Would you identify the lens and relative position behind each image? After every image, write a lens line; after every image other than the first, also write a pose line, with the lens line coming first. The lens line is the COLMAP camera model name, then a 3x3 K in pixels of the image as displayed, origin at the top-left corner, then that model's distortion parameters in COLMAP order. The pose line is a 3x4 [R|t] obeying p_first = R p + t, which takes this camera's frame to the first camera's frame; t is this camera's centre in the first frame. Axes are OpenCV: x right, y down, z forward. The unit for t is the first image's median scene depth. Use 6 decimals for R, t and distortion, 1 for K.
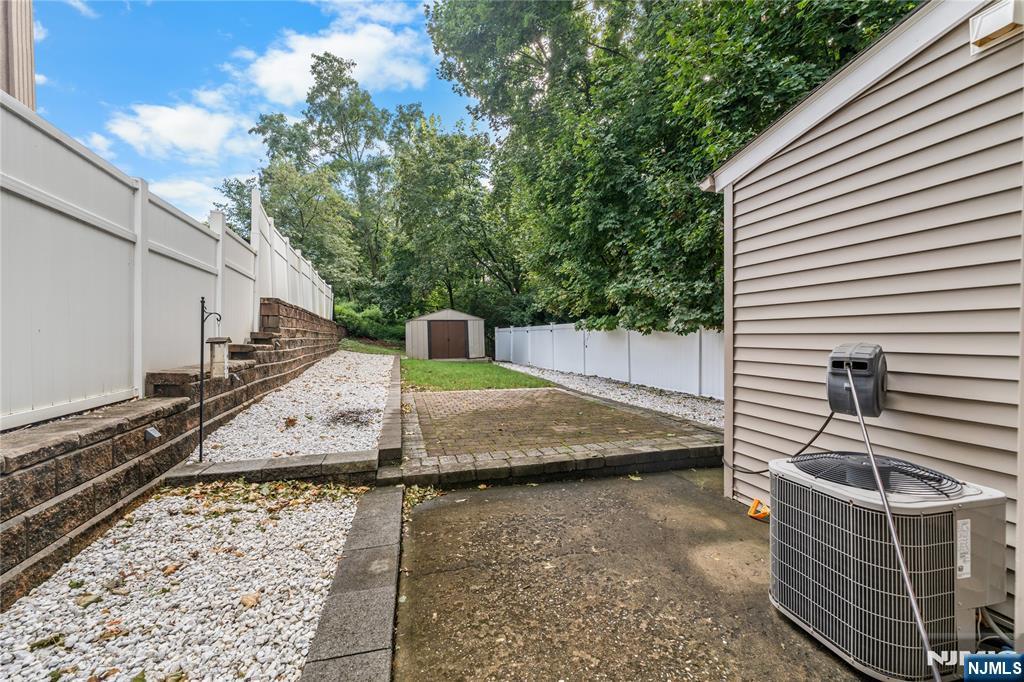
lens RADIAL K [[409.4, 0, 511.4], [0, 409.4, 333.9], [0, 0, 1]] dist [-0.000529, -0.000366]
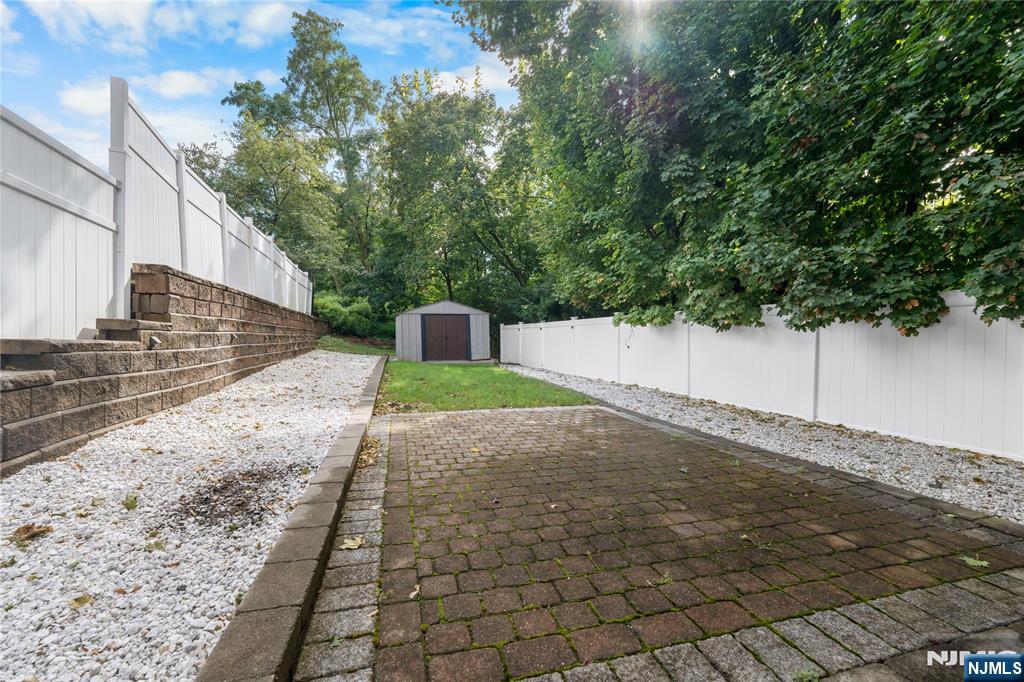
lens RADIAL K [[414.3, 0, 514.2], [0, 414.3, 337.0], [0, 0, 1]] dist [-0.000570, -0.000437]
pose [[0.999947, 0.006436, 0.008023, -0.023085], [-0.006504, 0.999942, 0.008551, 0.004770], [-0.007967, -0.008603, 0.999931, 0.160346]]
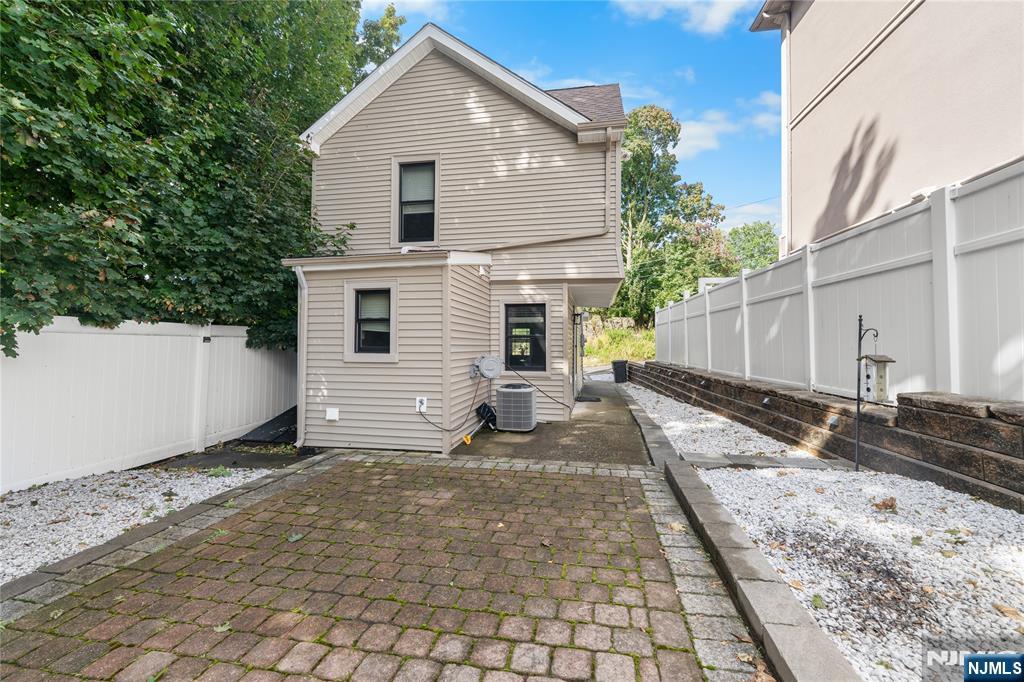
lens RADIAL K [[414.3, 0, 514.2], [0, 414.3, 337.0], [0, 0, 1]] dist [-0.000570, -0.000437]
pose [[-0.896196, 0.018927, 0.443253, -0.087733], [0.007302, 0.999584, -0.027918, -0.002561], [-0.443597, -0.021784, -0.895961, 0.467073]]
